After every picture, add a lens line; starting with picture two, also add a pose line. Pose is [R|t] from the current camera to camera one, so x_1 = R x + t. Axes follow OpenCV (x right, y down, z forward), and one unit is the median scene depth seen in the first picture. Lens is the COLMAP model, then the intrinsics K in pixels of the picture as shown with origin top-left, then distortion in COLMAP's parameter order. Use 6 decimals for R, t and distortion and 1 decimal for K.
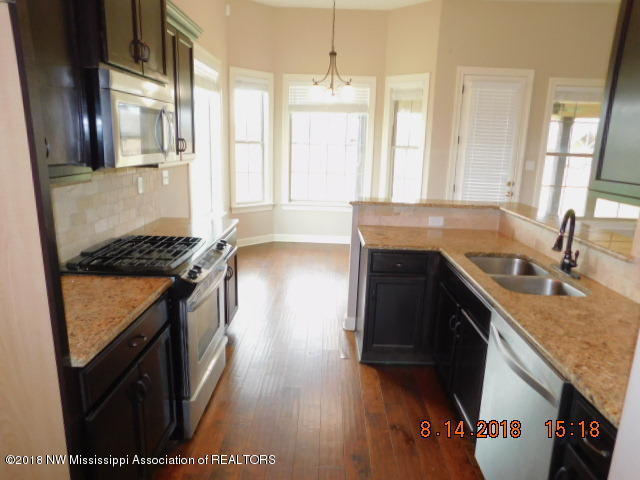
lens RADIAL K [[428.0, 0, 319.1], [0, 428.0, 235.3], [0, 0, 1]] dist [-0.010636, 0.006862]
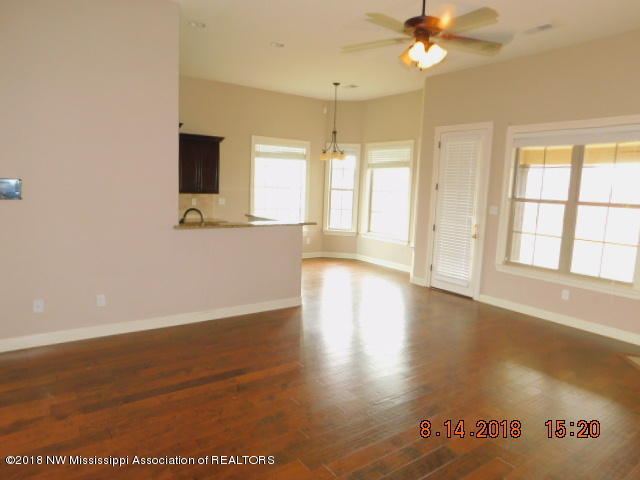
lens RADIAL K [[428.0, 0, 319.8], [0, 428.0, 241.7], [0, 0, 1]] dist [-0.010636, 0.006862]
pose [[0.595869, 0.096329, -0.797283, 1.022643], [-0.199607, 0.979390, -0.030850, 0.026662], [0.777880, 0.177526, 0.602817, 0.057626]]
